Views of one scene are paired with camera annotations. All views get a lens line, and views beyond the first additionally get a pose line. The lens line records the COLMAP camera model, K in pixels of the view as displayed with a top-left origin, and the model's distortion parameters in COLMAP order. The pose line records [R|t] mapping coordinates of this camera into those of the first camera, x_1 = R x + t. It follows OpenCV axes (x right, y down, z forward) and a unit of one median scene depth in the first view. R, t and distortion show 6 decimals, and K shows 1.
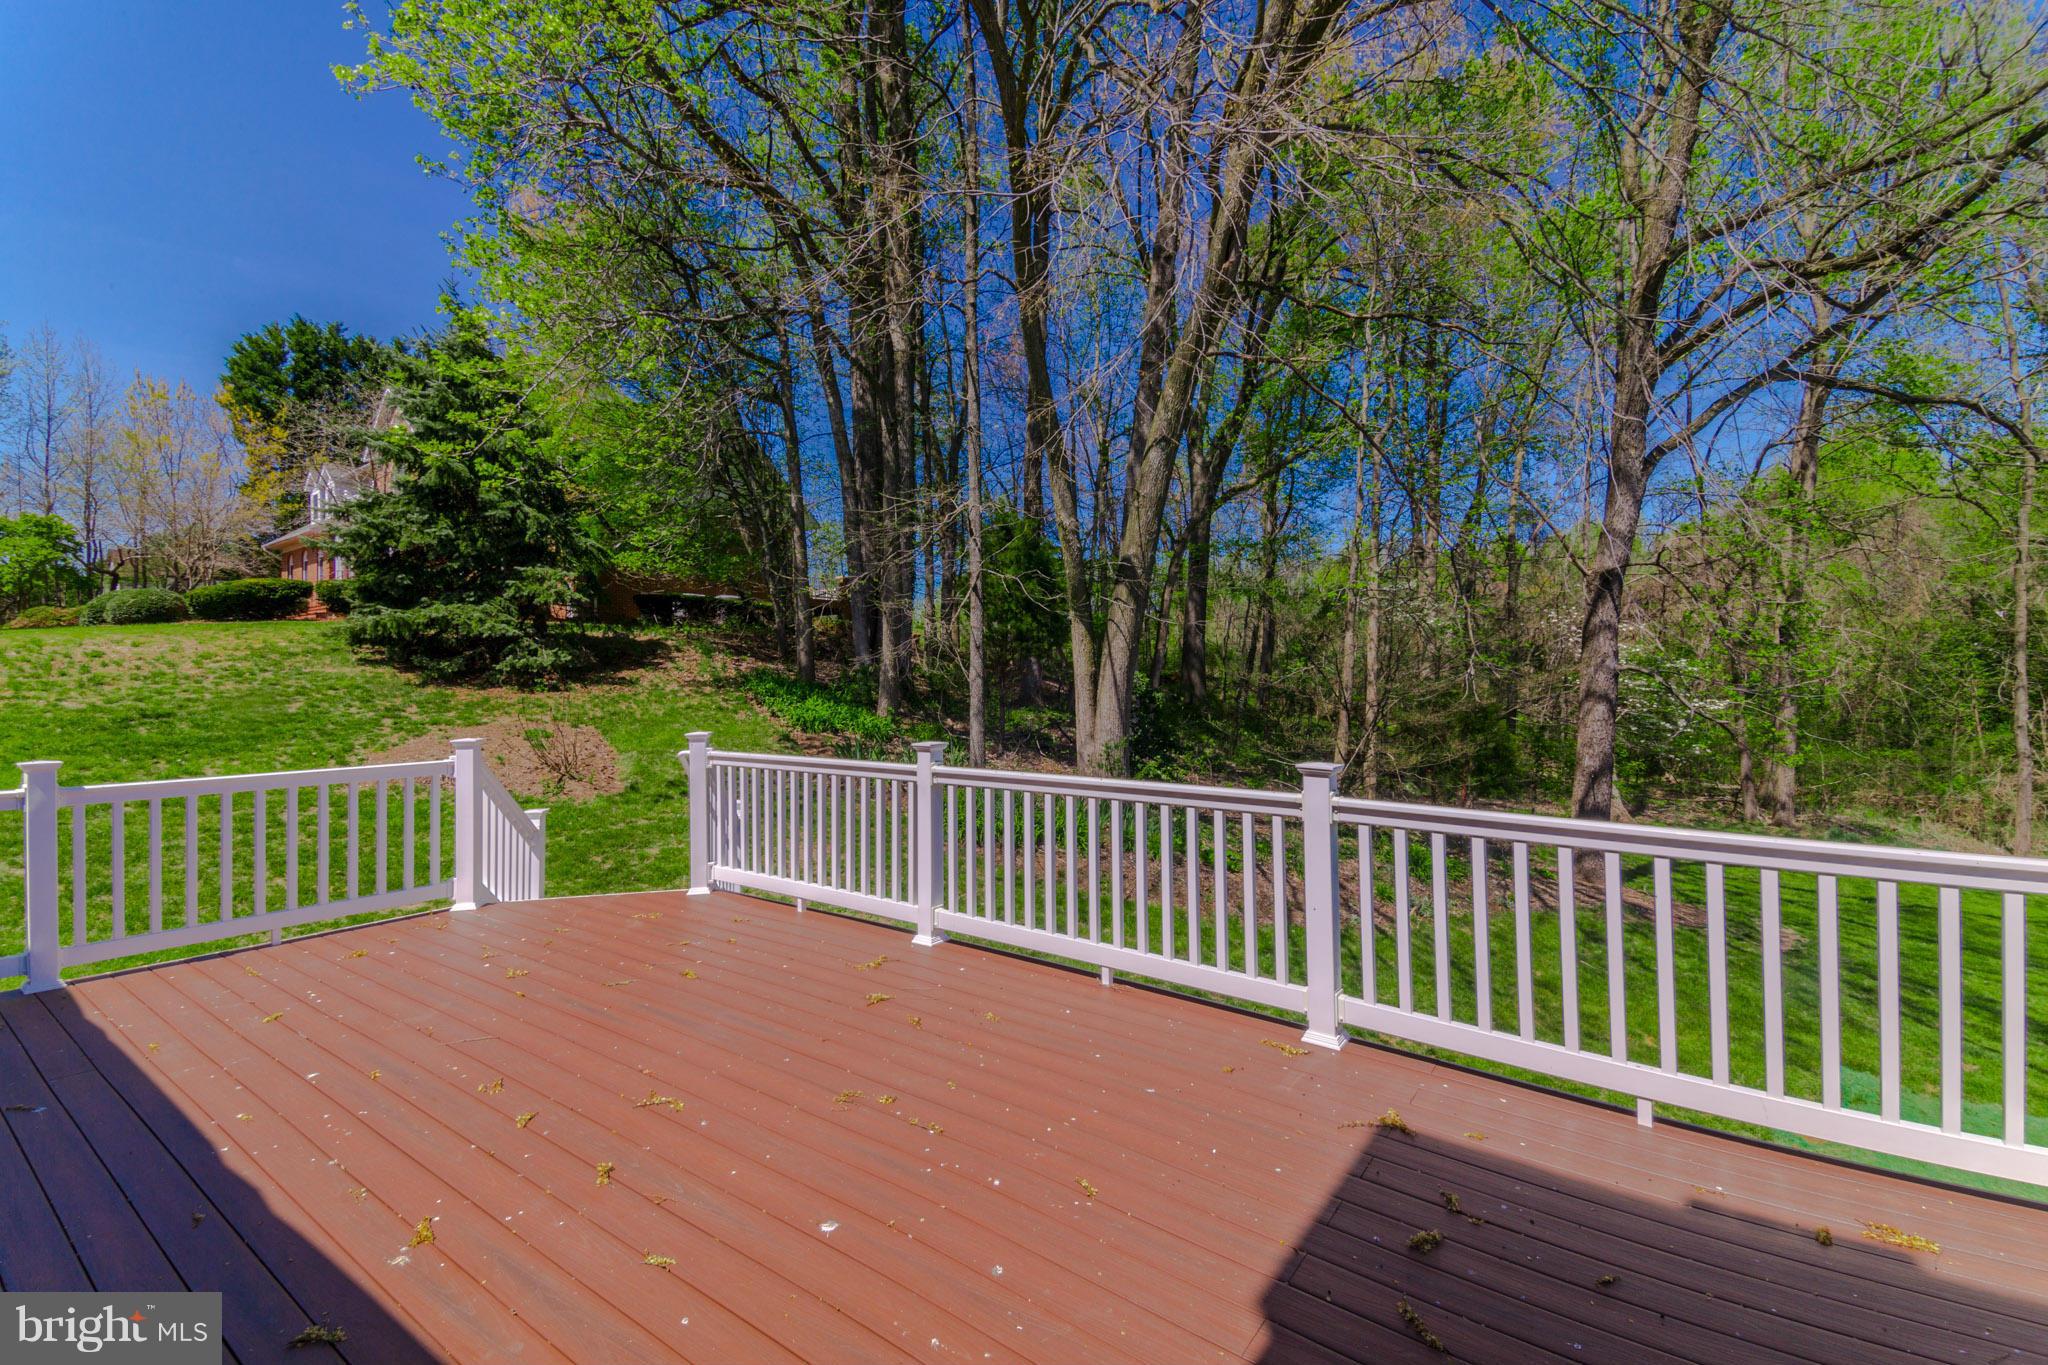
lens RADIAL K [[911.8, 0, 1024.0], [0, 911.8, 682.5], [0, 0, 1]] dist [0.062978, -0.000199]
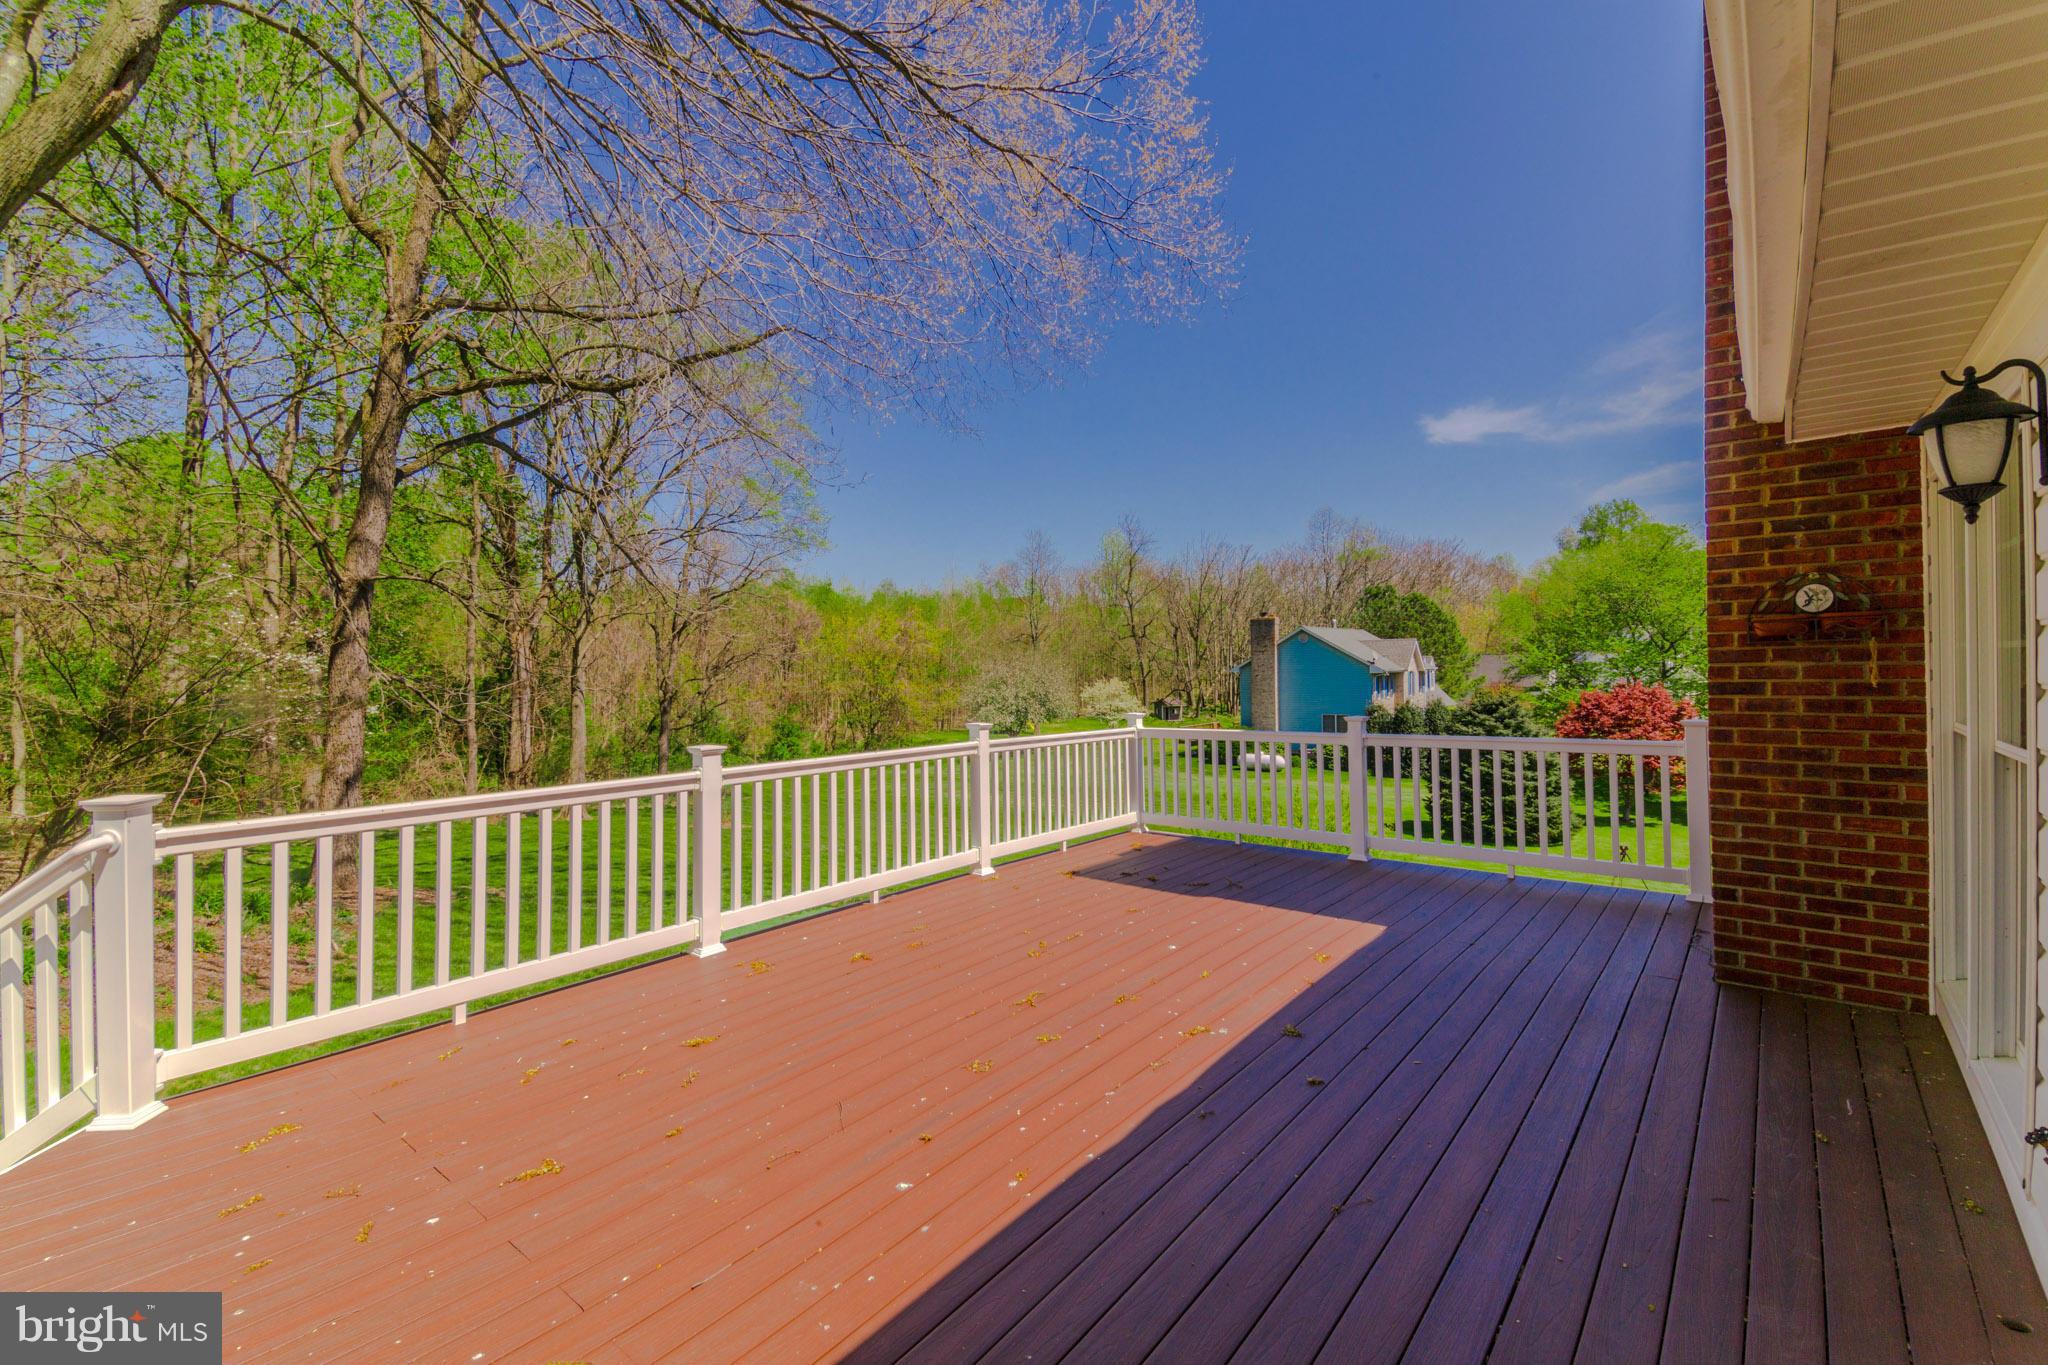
lens RADIAL K [[922.4, 0, 1028.9], [0, 922.4, 663.1], [0, 0, 1]] dist [-0.011397, -0.000992]
pose [[-0.052042, -0.009547, 0.998599, -1.013366], [-0.019681, 0.999770, 0.008532, -0.049453], [-0.998451, -0.019209, -0.052218, 0.615056]]
